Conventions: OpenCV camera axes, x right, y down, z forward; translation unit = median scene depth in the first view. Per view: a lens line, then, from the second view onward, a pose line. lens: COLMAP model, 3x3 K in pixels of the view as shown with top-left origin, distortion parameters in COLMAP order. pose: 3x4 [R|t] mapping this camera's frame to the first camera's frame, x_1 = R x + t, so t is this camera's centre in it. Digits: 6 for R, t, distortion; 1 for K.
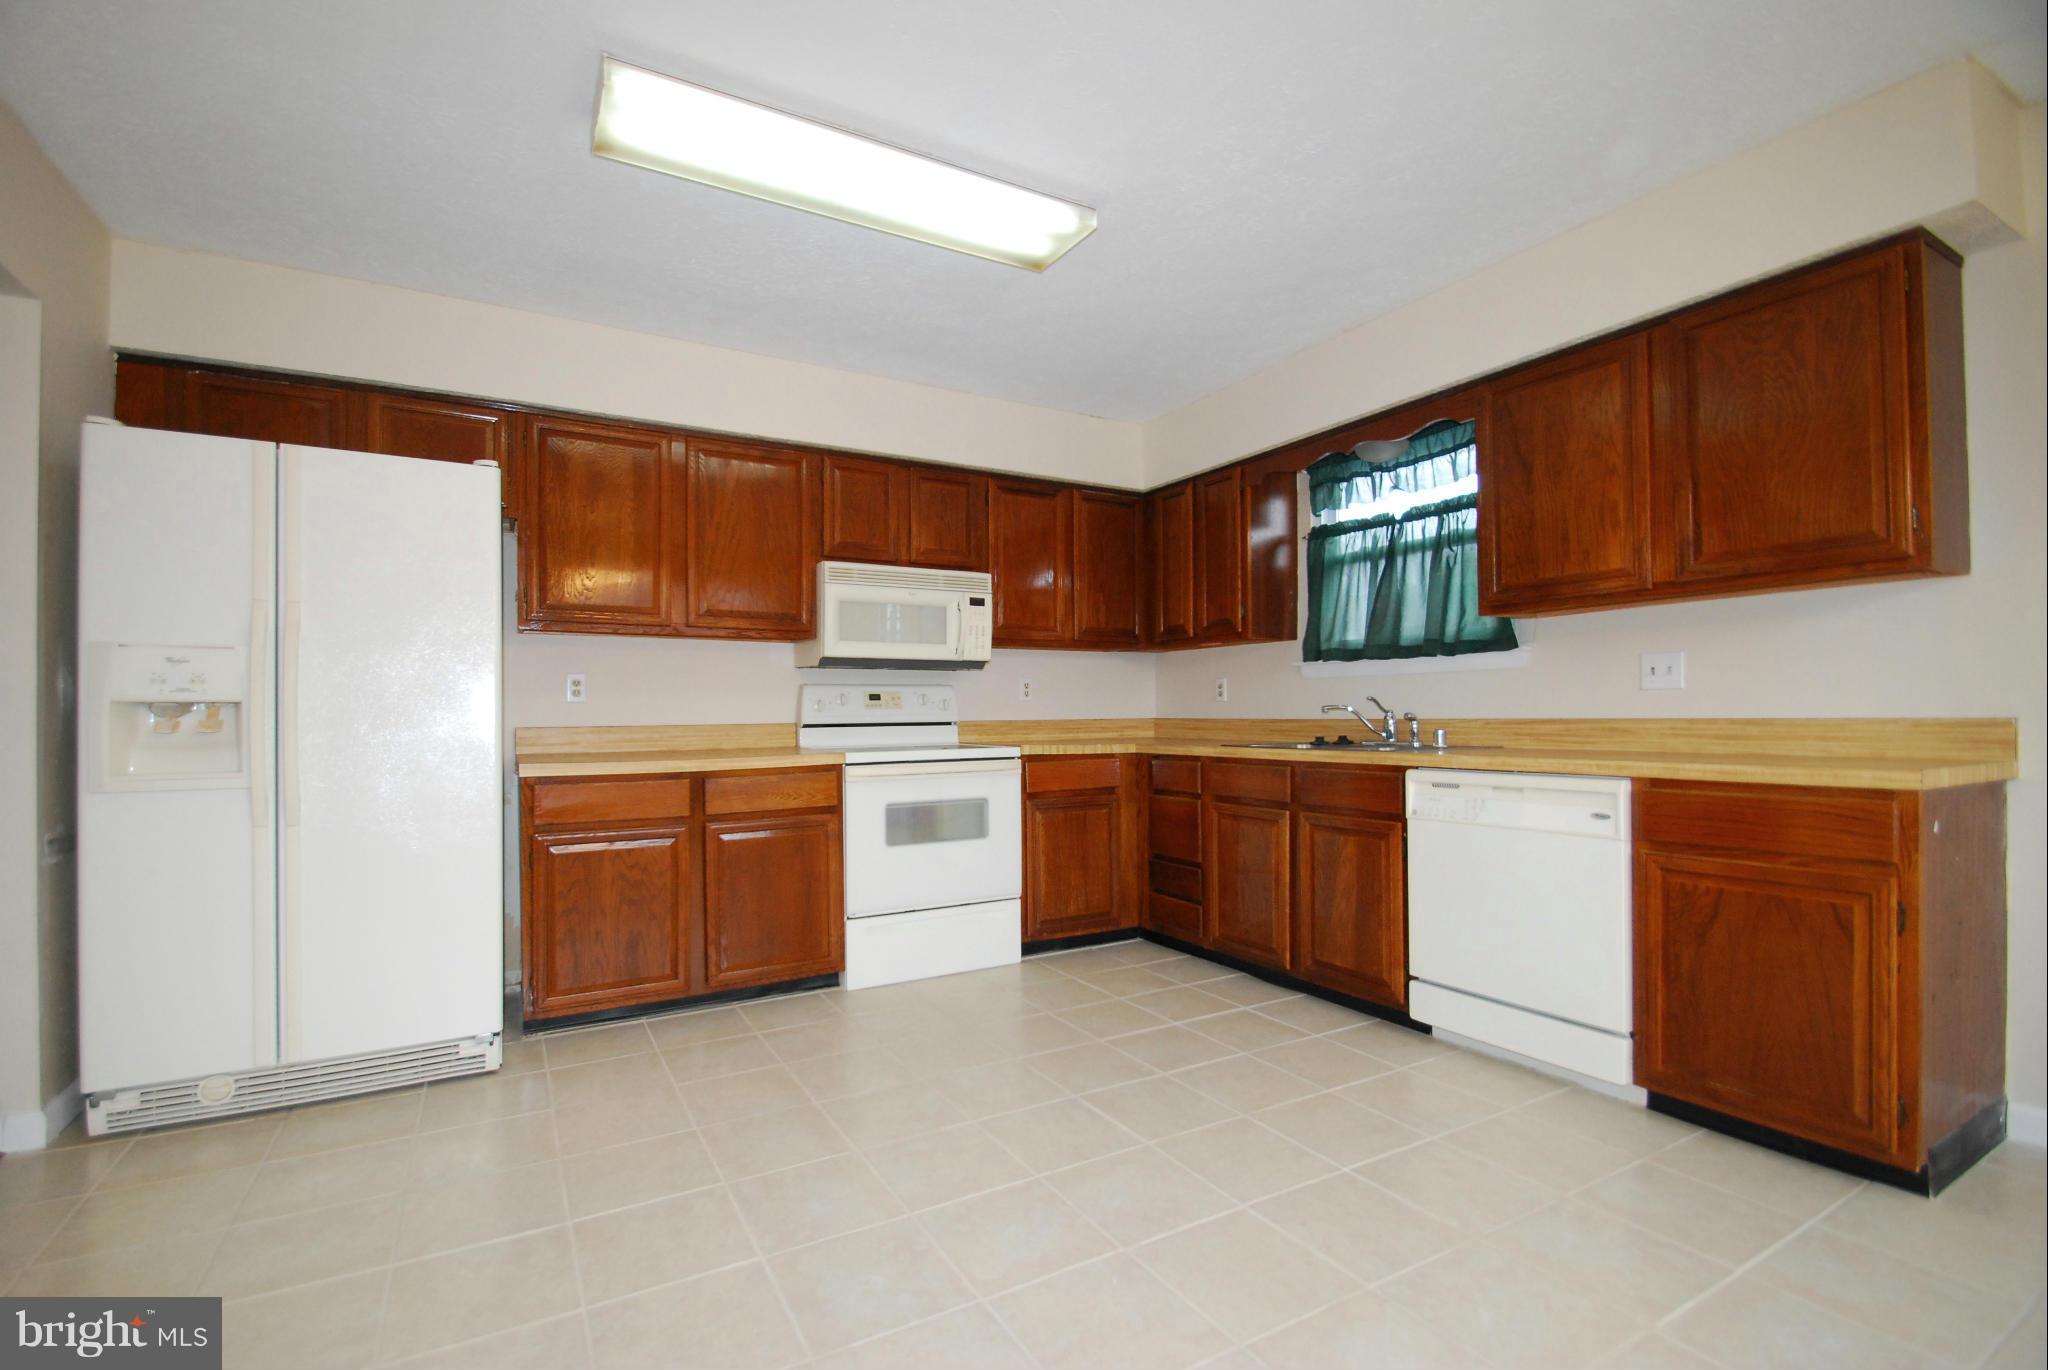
lens RADIAL K [[896.4, 0, 984.3], [0, 896.4, 714.2], [0, 0, 1]] dist [0.003972, -0.012419]
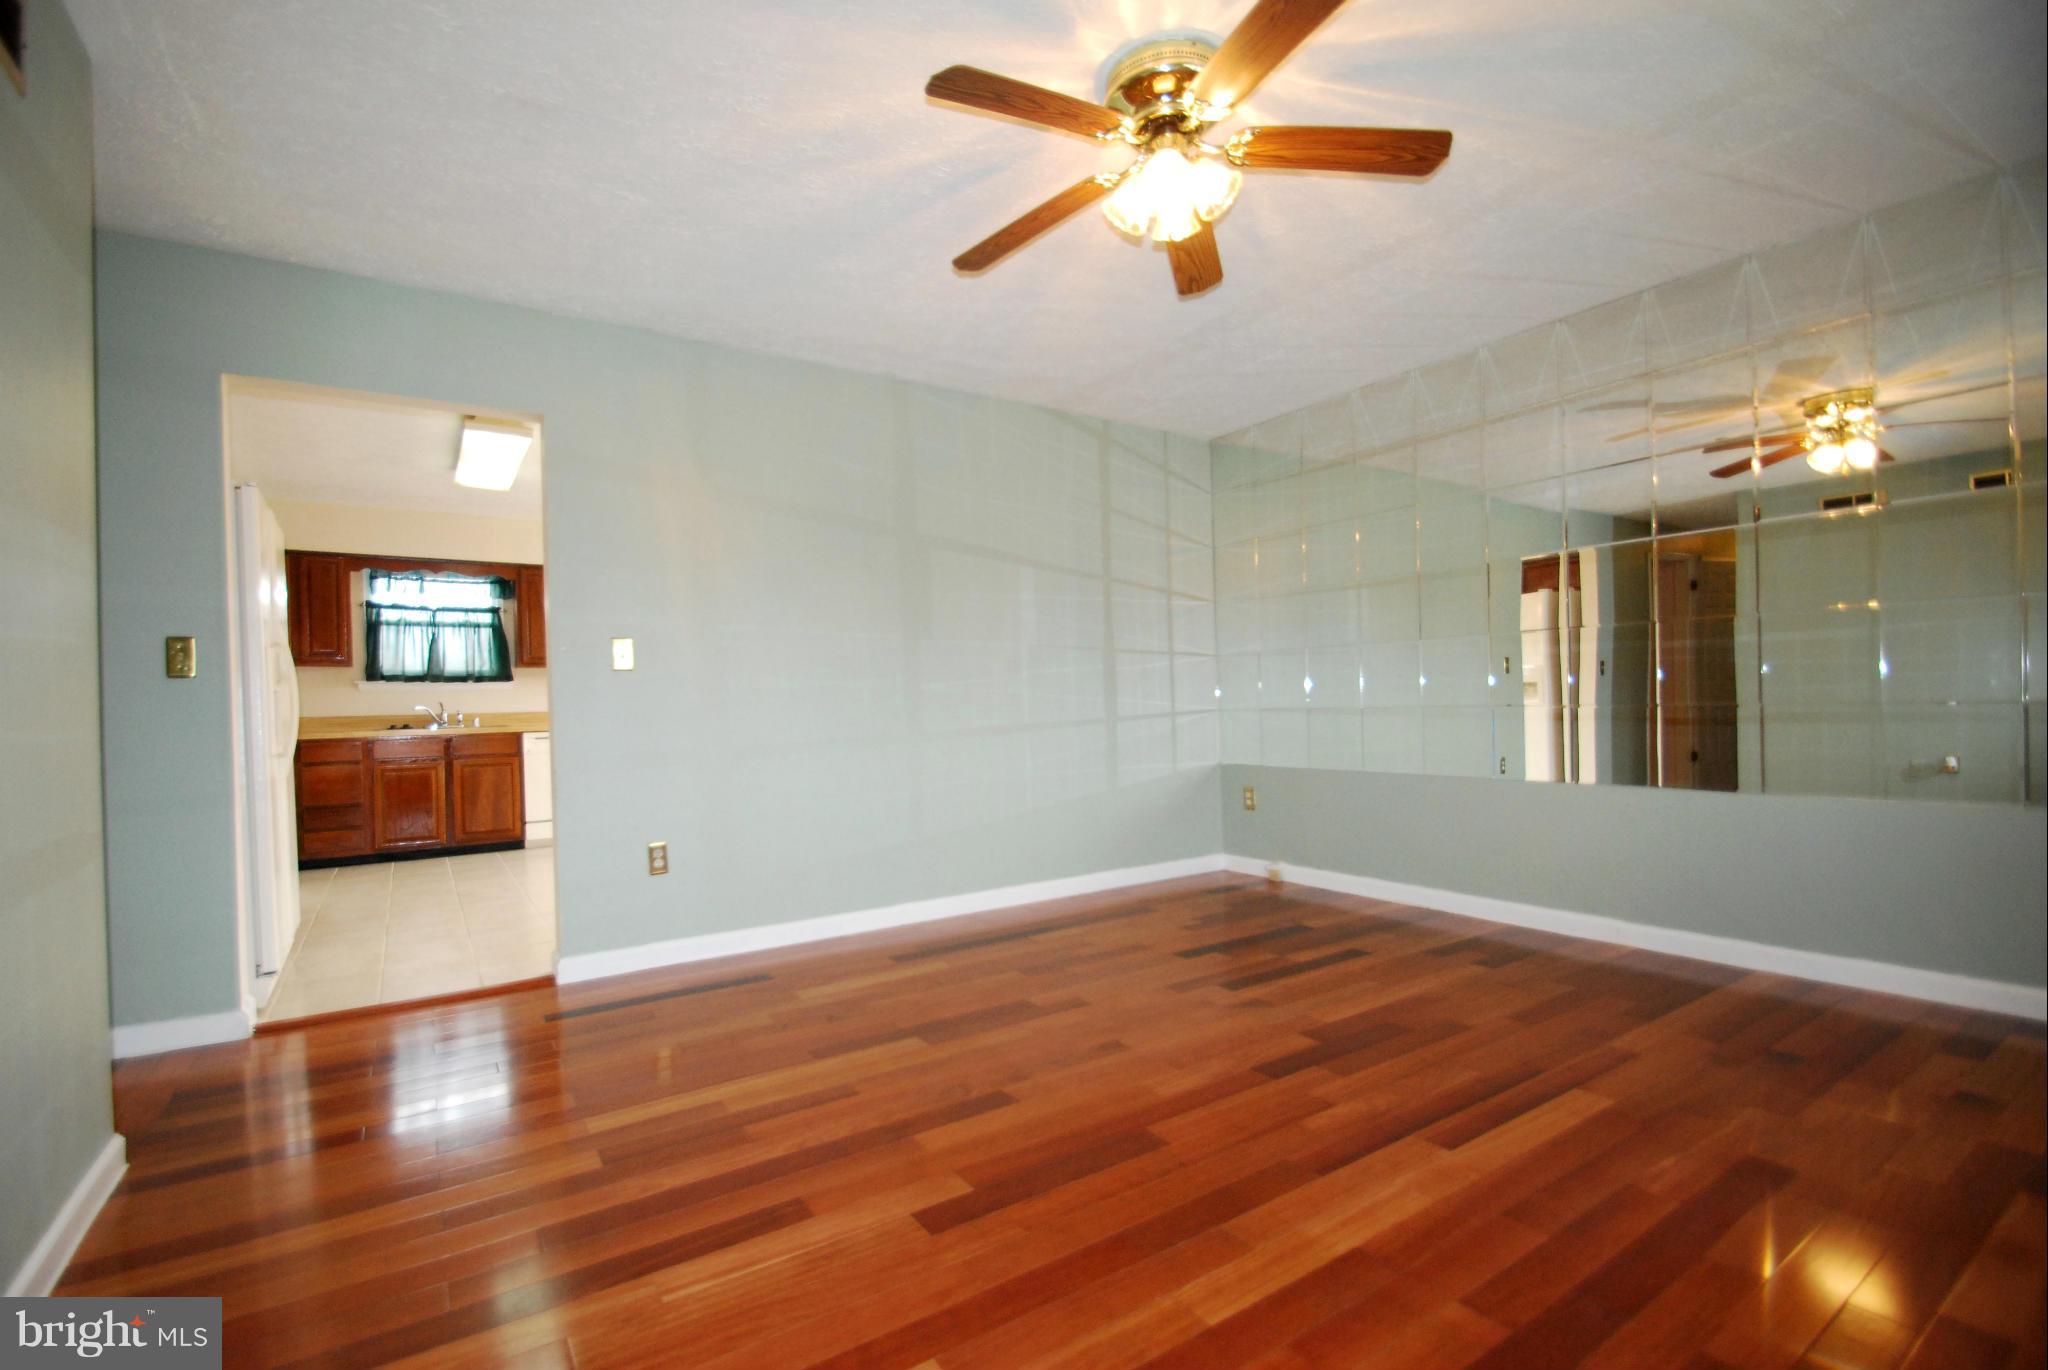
lens RADIAL K [[896.4, 0, 984.3], [0, 896.4, 714.2], [0, 0, 1]] dist [0.003972, -0.012419]
pose [[-0.070713, -0.000118, 0.997497, -1.652729], [0.027029, 0.999633, 0.002034, 0.035529], [-0.997130, 0.027105, -0.070684, -0.016803]]
